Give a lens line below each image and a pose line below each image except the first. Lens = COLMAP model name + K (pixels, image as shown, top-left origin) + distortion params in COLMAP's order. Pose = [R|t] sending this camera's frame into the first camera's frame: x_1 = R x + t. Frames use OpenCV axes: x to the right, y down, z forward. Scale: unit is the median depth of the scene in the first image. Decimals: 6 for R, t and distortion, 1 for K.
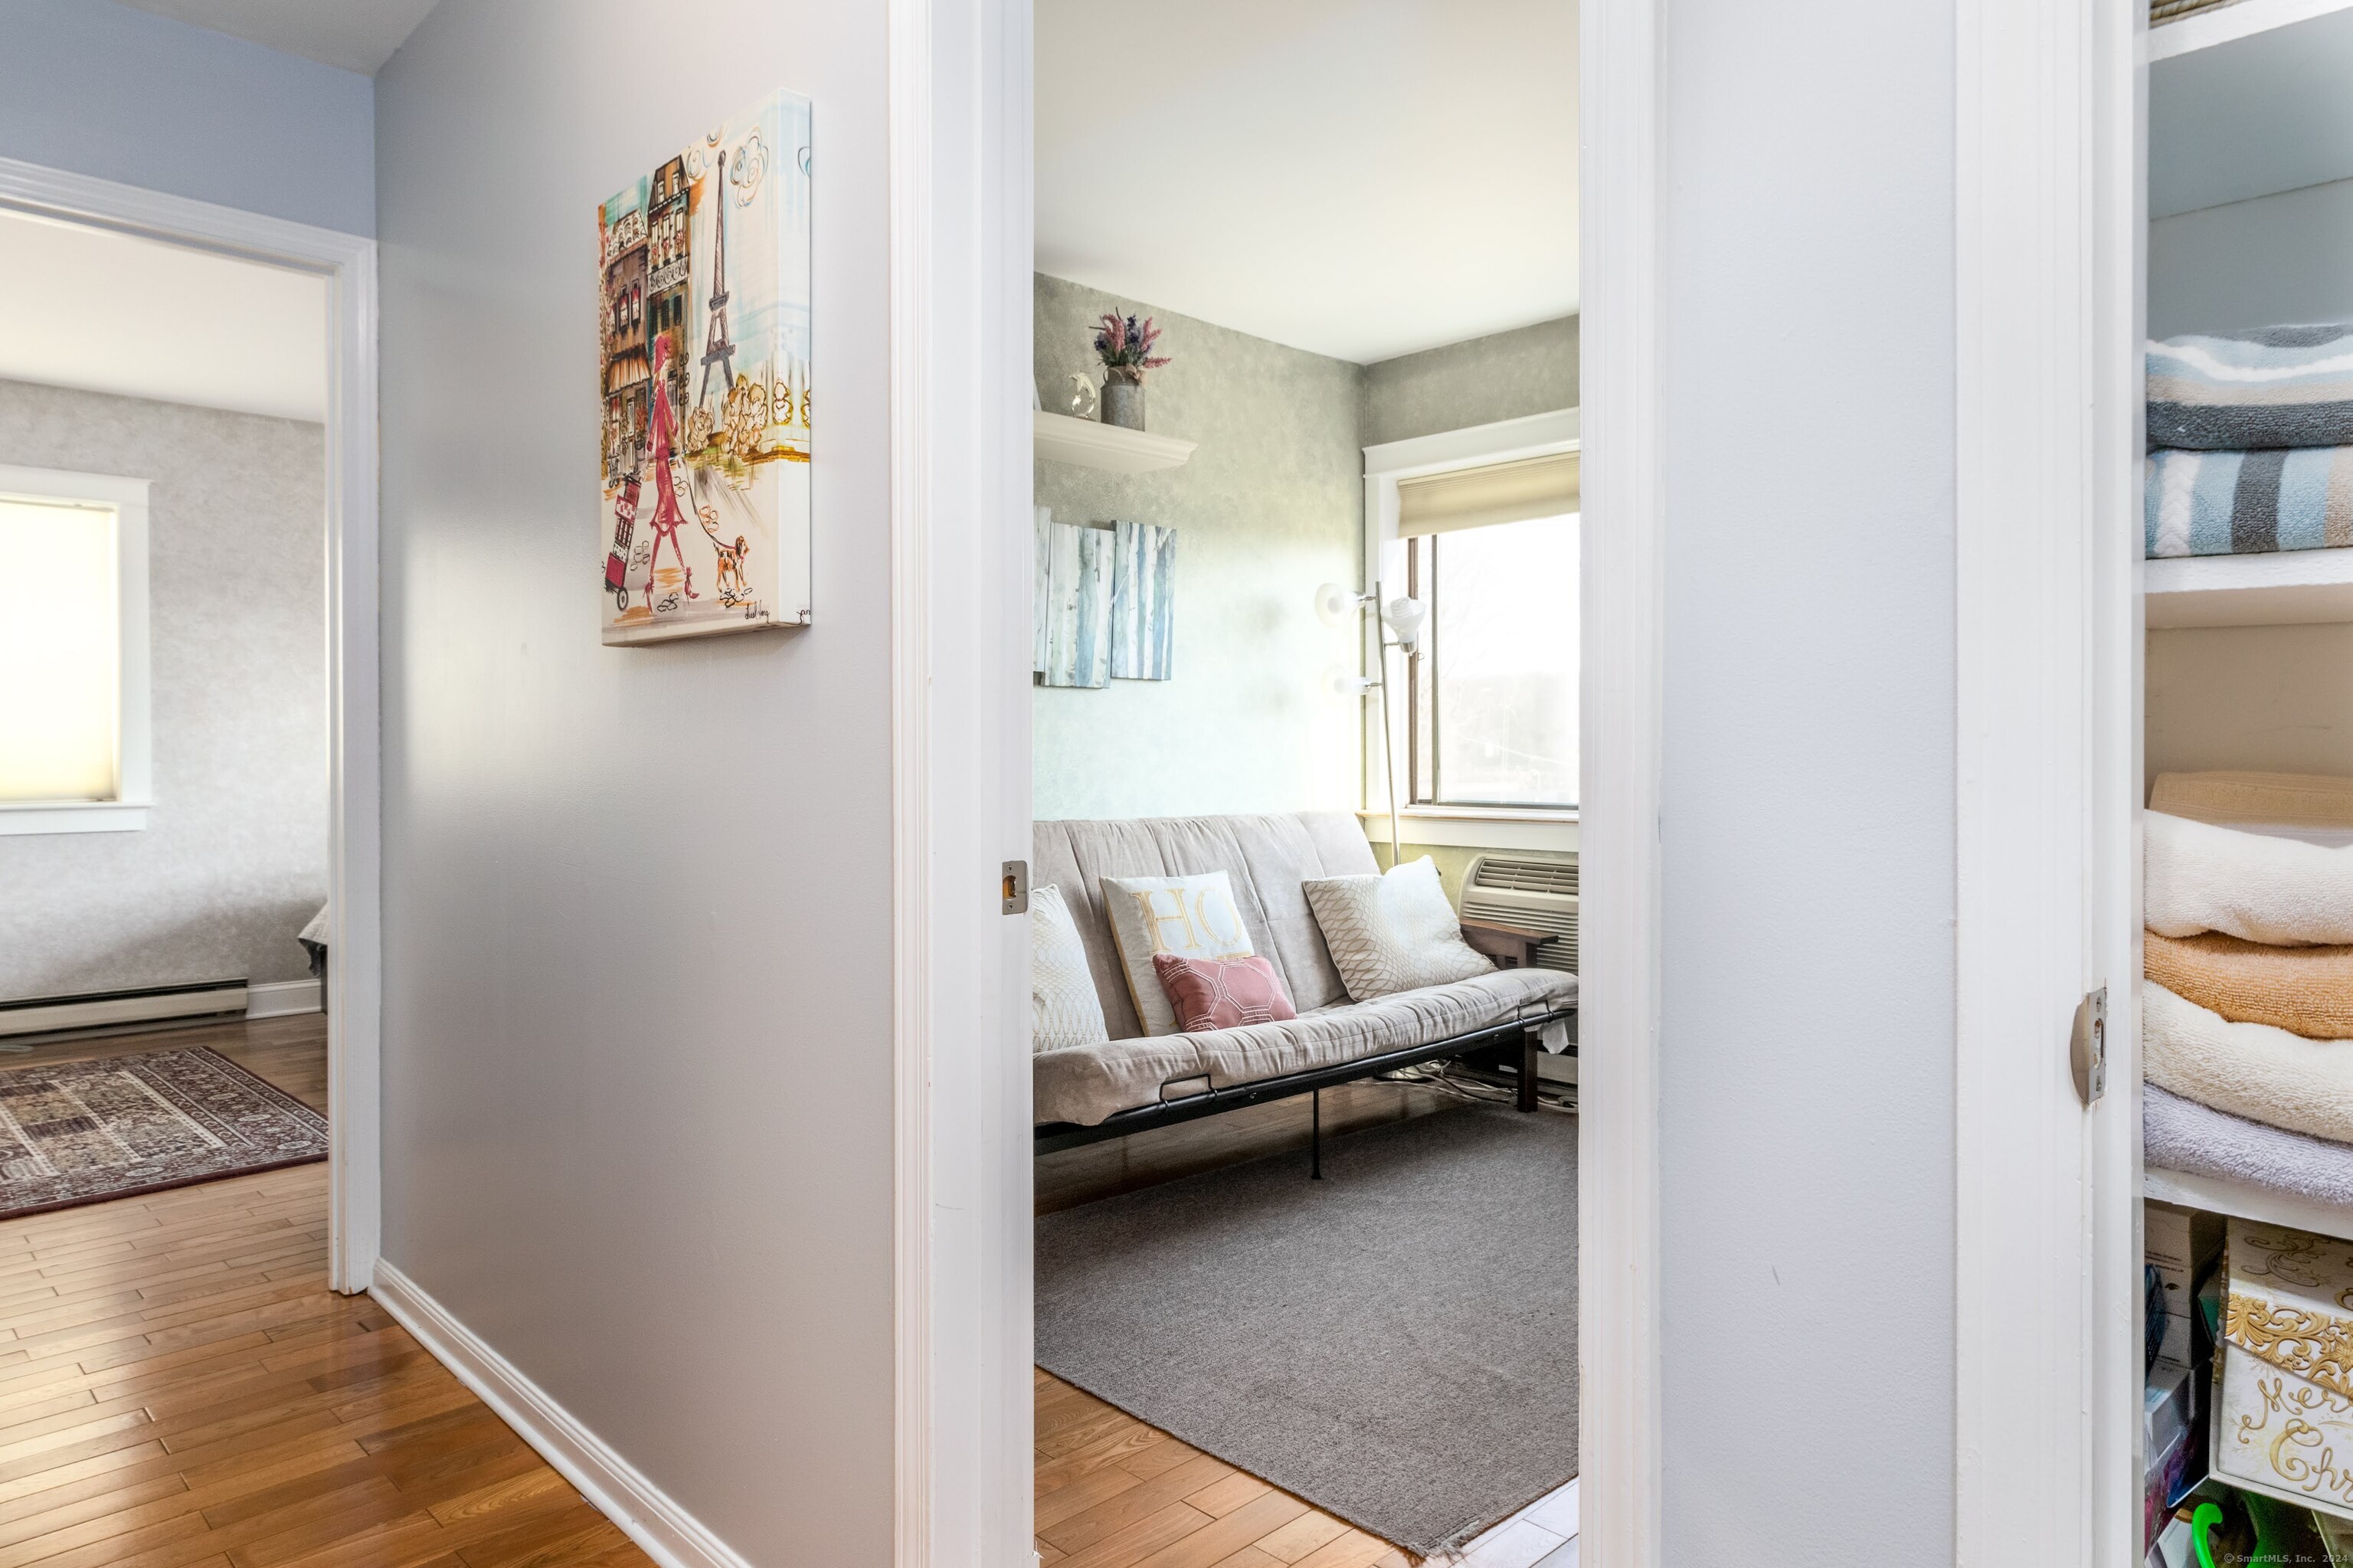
lens RADIAL K [[1468.3, 0, 1195.8], [0, 1468.3, 752.4], [0, 0, 1]] dist [0.006484, 0.002436]
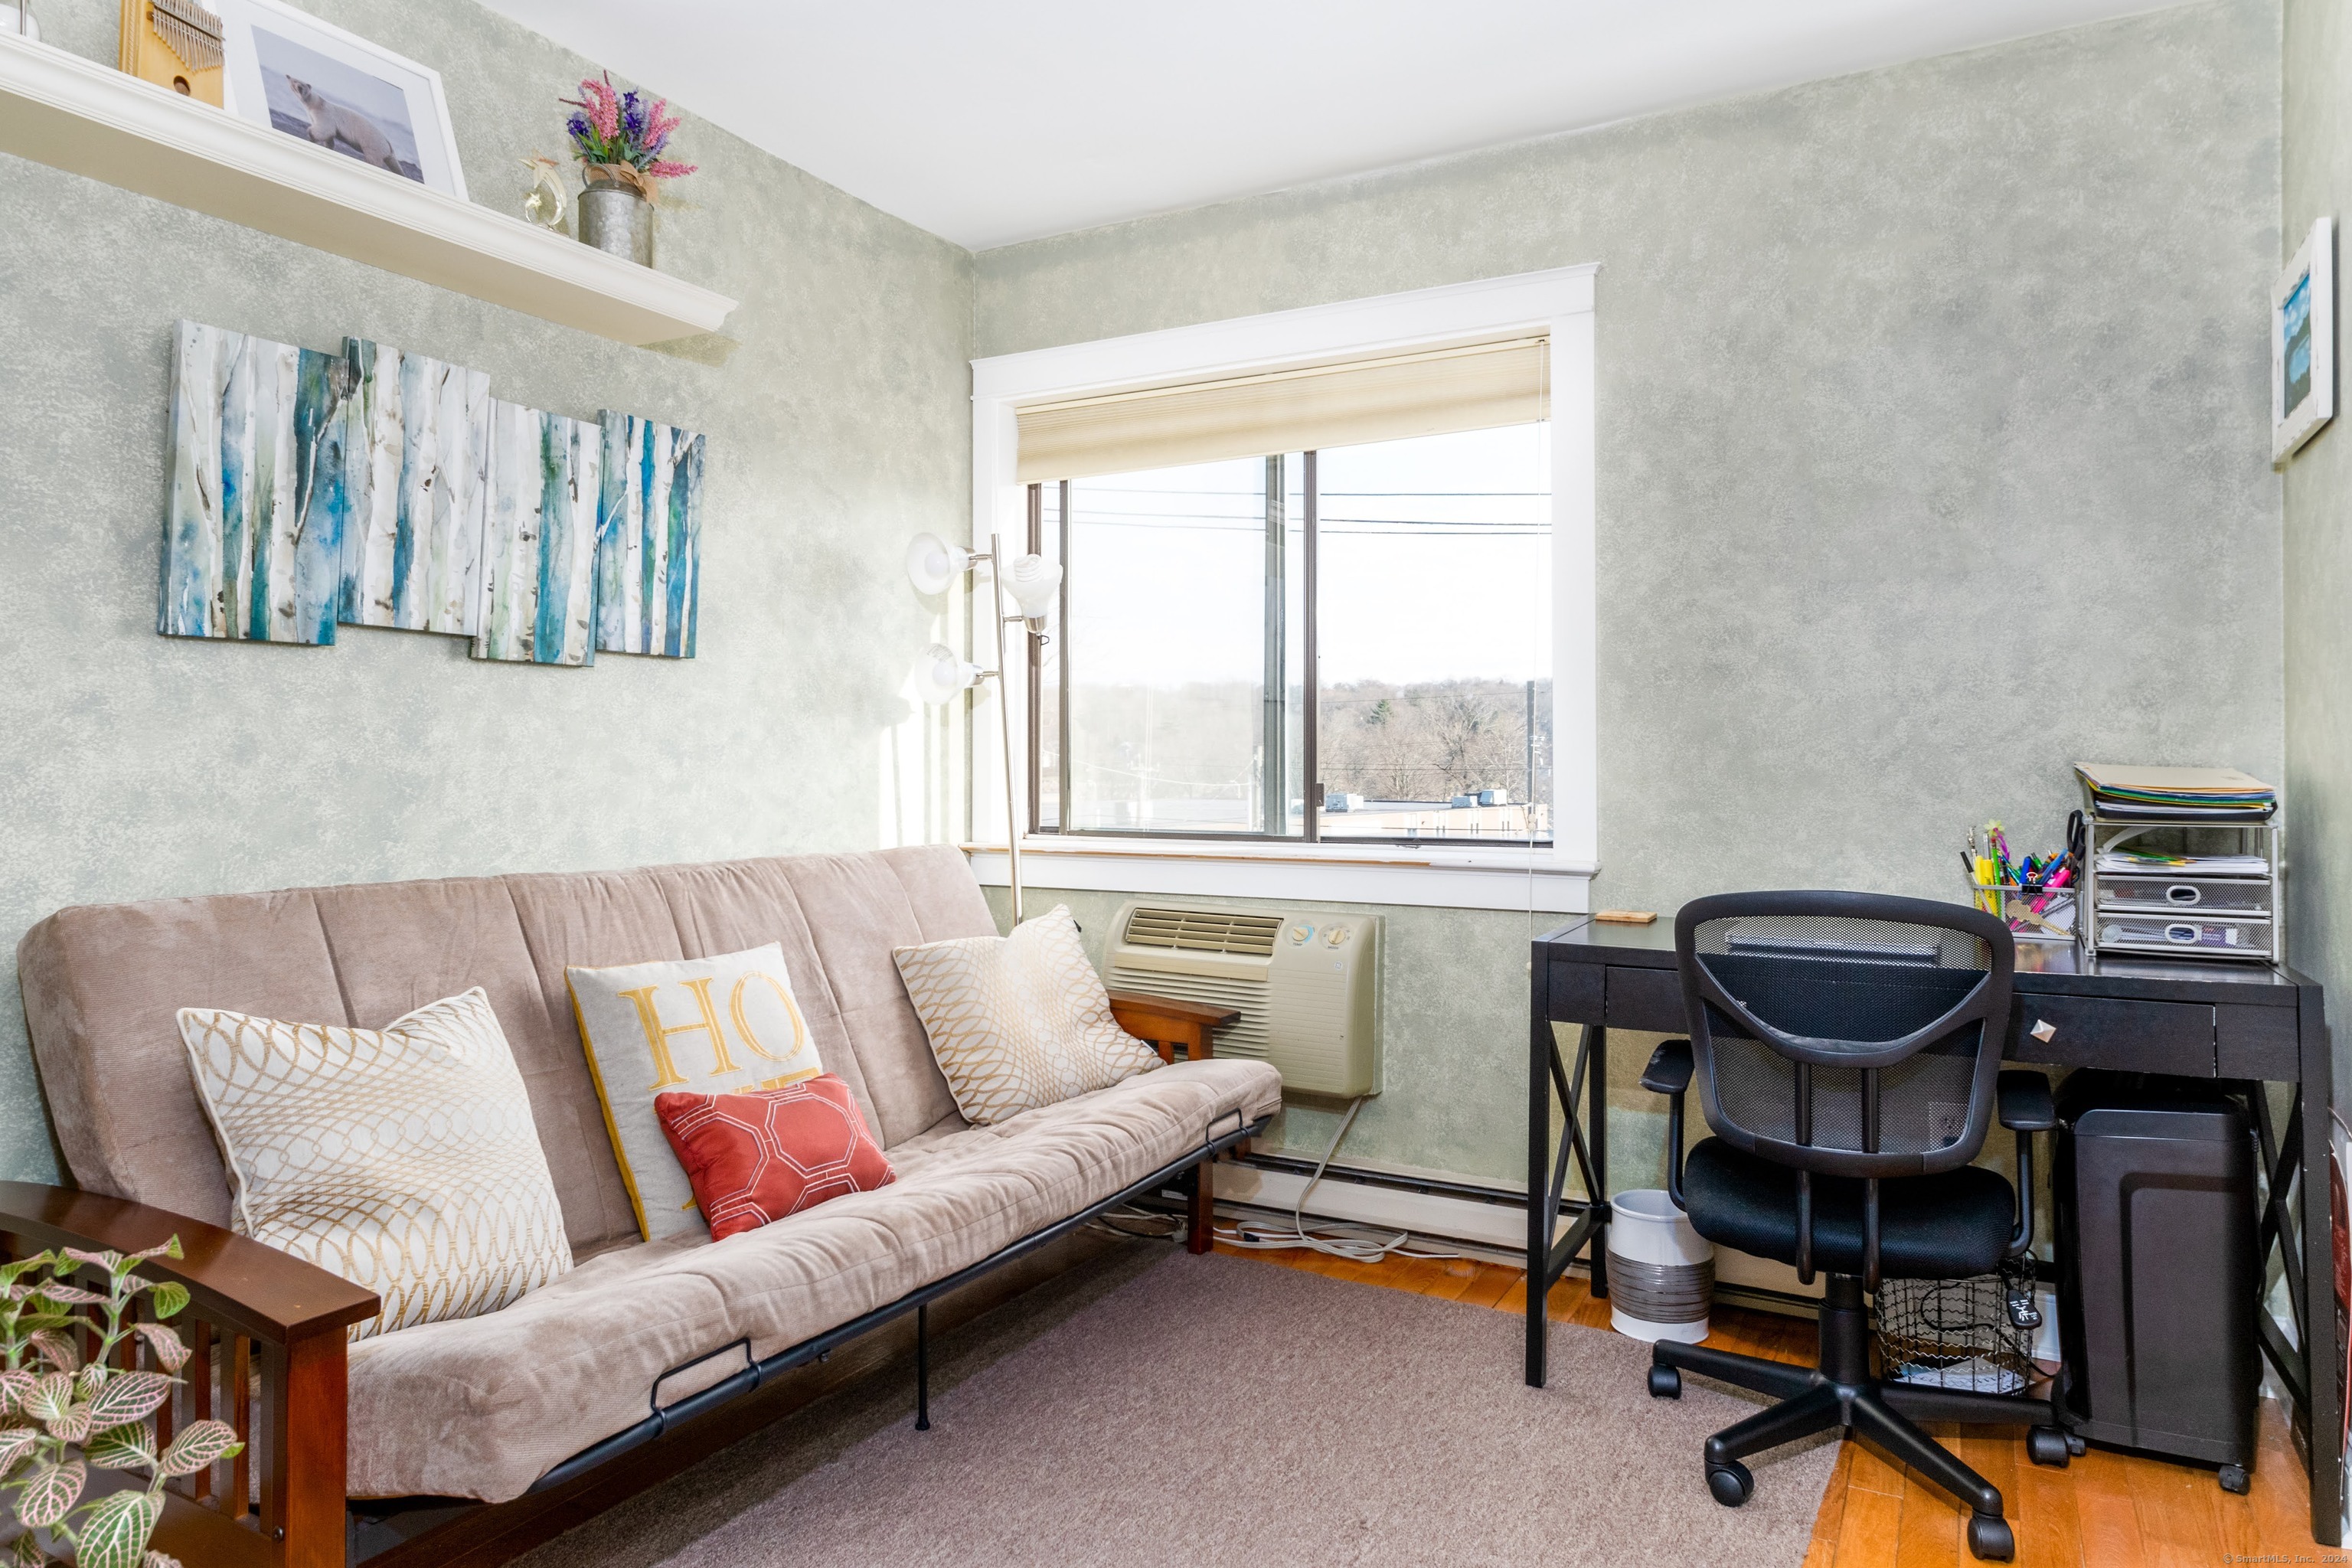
lens RADIAL K [[1467.6, 0, 1195.3], [0, 1467.6, 752.4], [0, 0, 1]] dist [0.006484, 0.002436]
pose [[0.955710, 0.004914, 0.294269, 0.004488], [-0.003092, 0.999973, -0.006658, -0.002242], [-0.294294, 0.005453, 0.955700, 0.300838]]
